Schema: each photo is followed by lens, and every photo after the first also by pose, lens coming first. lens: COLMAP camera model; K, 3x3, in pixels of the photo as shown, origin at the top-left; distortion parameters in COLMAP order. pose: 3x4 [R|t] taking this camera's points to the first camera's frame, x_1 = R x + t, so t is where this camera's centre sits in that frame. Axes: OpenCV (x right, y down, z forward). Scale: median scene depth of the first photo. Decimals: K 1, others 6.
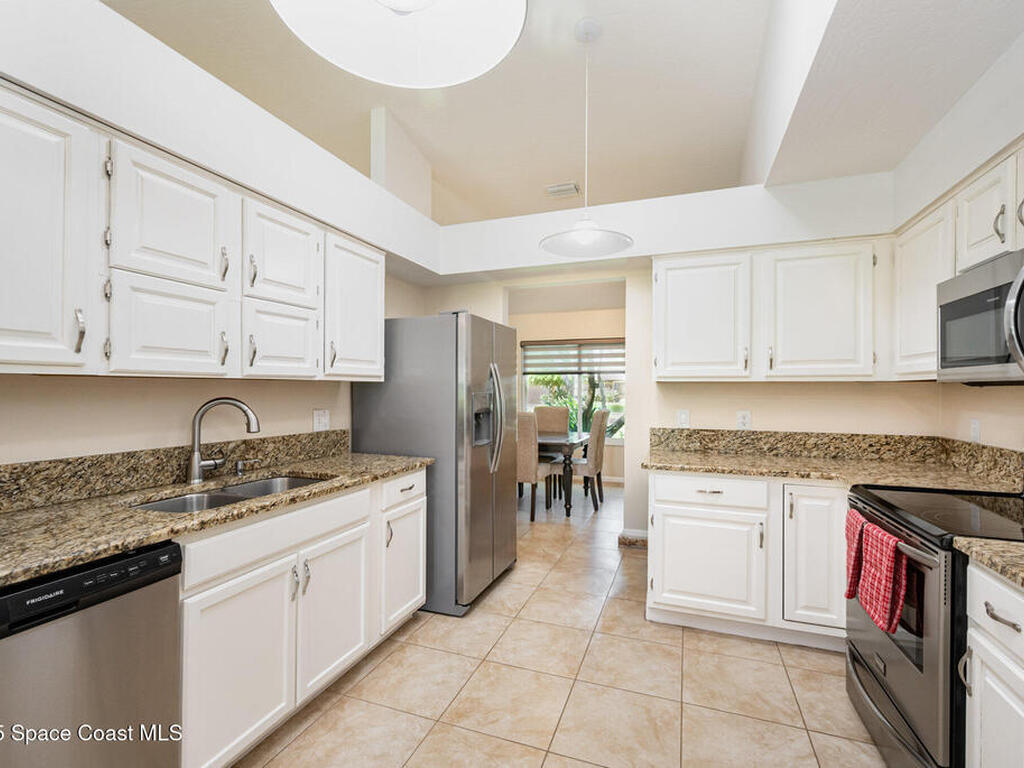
lens RADIAL K [[473.9, 0, 512.5], [0, 473.9, 388.1], [0, 0, 1]] dist [0.001423, 0.000332]
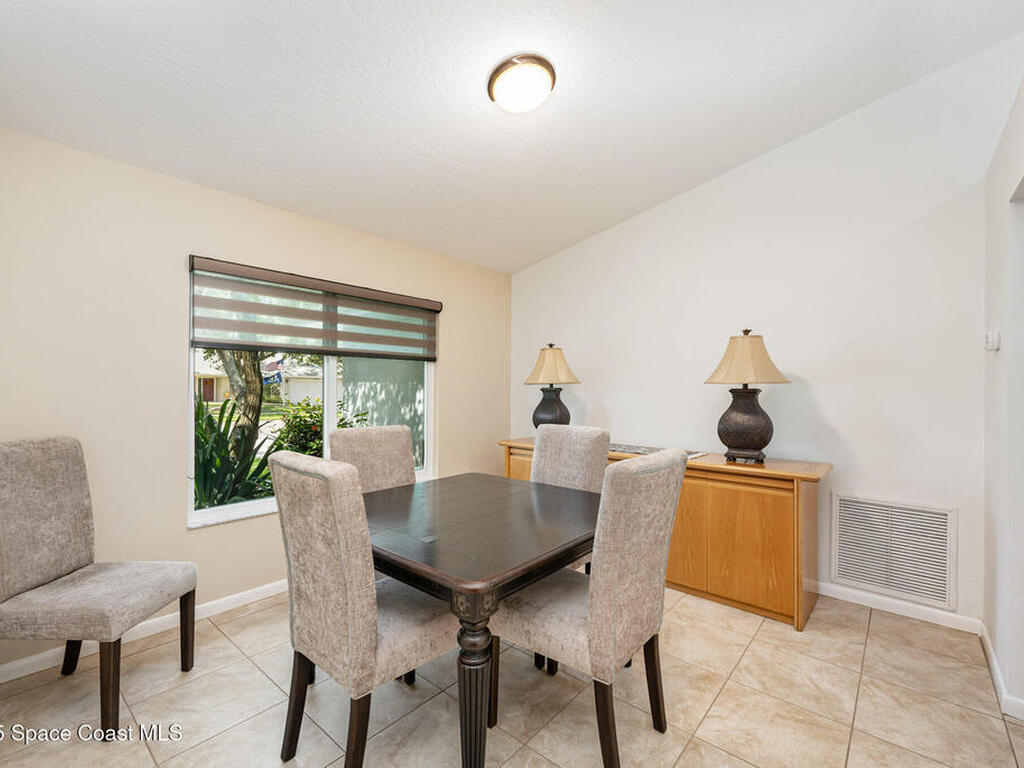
lens RADIAL K [[464.0, 0, 506.3], [0, 464.0, 388.3], [0, 0, 1]] dist [0.007605, -0.000334]
pose [[0.355201, -0.007111, 0.934763, -0.230264], [-0.004394, 0.999947, 0.009277, -0.000416], [-0.934780, -0.007402, 0.355151, 0.647159]]
